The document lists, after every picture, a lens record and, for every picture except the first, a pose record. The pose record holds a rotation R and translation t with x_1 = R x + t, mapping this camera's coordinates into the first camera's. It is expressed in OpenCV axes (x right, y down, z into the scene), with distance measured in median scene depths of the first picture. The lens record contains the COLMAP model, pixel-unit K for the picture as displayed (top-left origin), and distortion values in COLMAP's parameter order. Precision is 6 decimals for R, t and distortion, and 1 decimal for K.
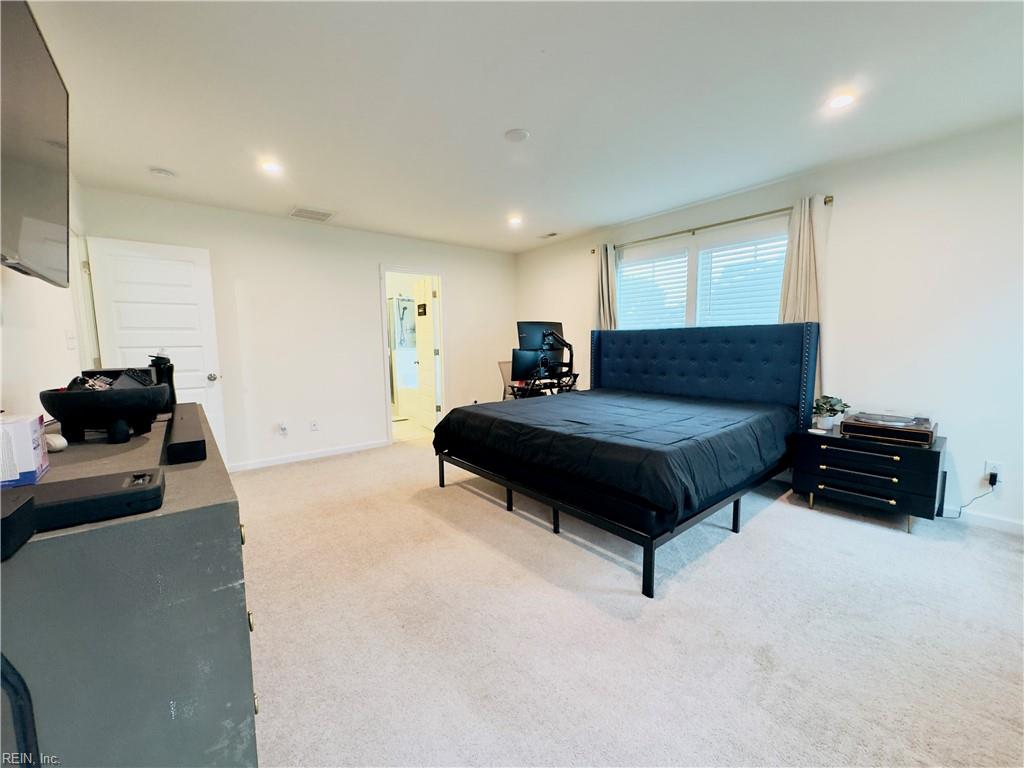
lens RADIAL K [[409.7, 0, 512.0], [0, 409.7, 384.0], [0, 0, 1]] dist [0.005709, 0.000062]
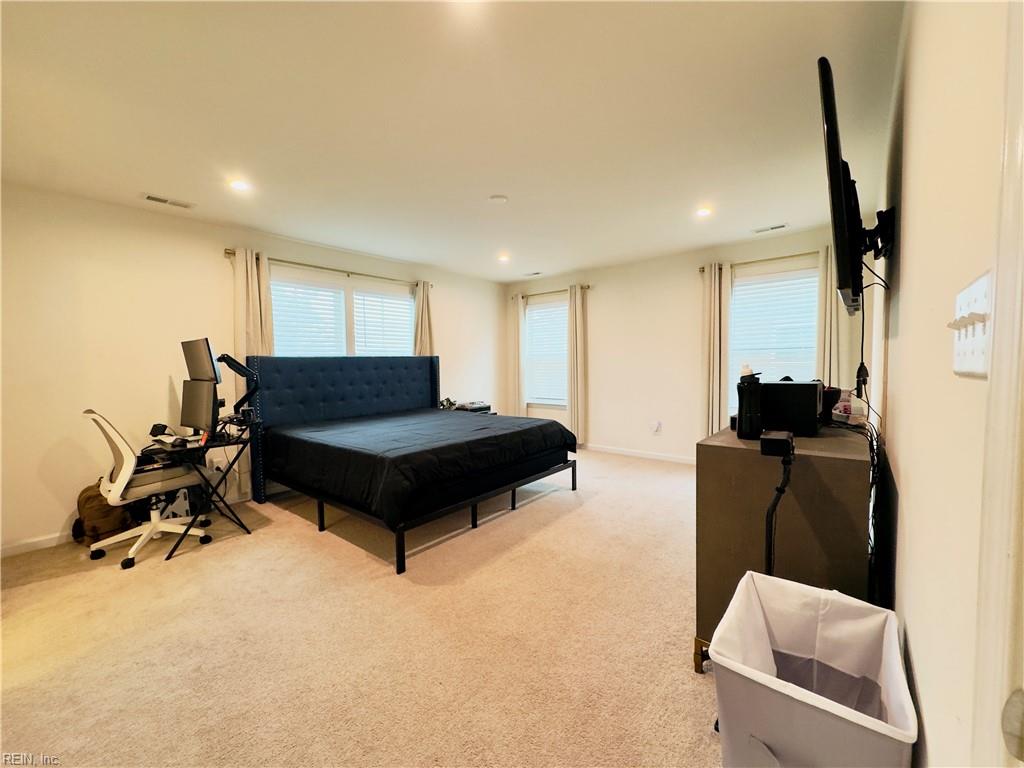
lens RADIAL K [[409.7, 0, 512.0], [0, 409.7, 384.0], [0, 0, 1]] dist [0.005709, 0.000062]
pose [[-0.189750, -0.031583, 0.981324, -0.809233], [0.125101, 0.990558, 0.056069, -0.074813], [-0.973830, 0.133404, -0.184007, 0.832029]]
